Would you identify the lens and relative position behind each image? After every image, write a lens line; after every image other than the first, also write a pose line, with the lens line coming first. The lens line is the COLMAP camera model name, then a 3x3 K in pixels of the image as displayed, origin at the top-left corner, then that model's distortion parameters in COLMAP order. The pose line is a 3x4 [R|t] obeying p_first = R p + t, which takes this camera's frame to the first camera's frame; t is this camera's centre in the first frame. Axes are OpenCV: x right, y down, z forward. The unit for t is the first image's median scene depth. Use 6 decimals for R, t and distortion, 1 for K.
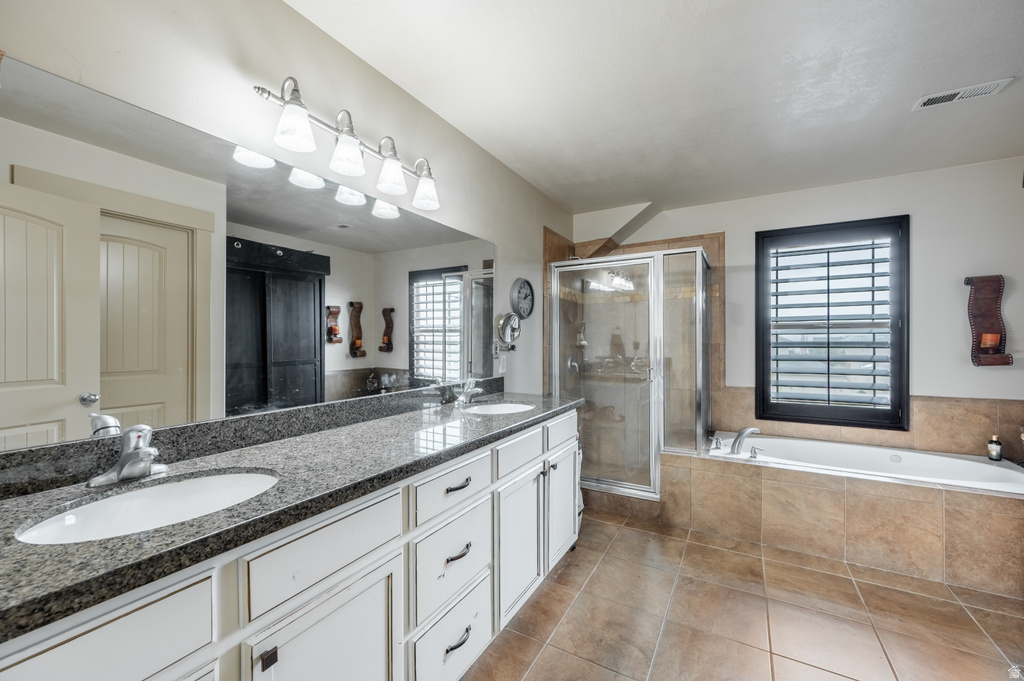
lens RADIAL K [[402.9, 0, 508.6], [0, 402.9, 340.3], [0, 0, 1]] dist [-0.002098, 0.000437]
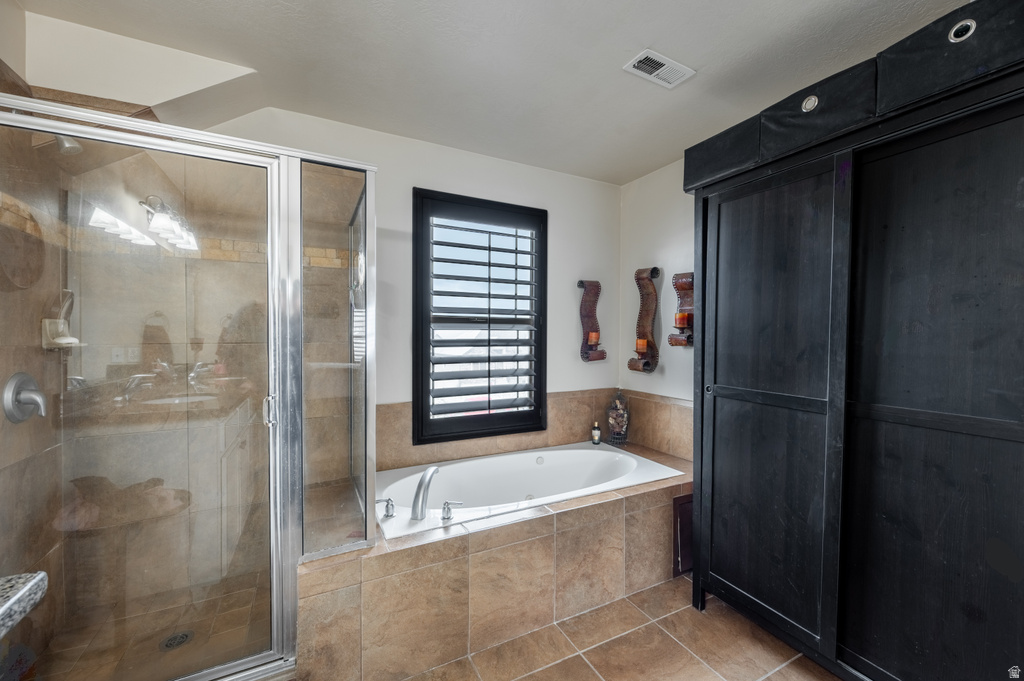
lens RADIAL K [[402.9, 0, 512.6], [0, 402.9, 341.5], [0, 0, 1]] dist [-0.002098, 0.000437]
pose [[0.537490, -0.006122, 0.843248, 0.108477], [-0.005910, 0.999922, 0.011027, -0.001294], [-0.843250, -0.010910, 0.537411, 0.507149]]
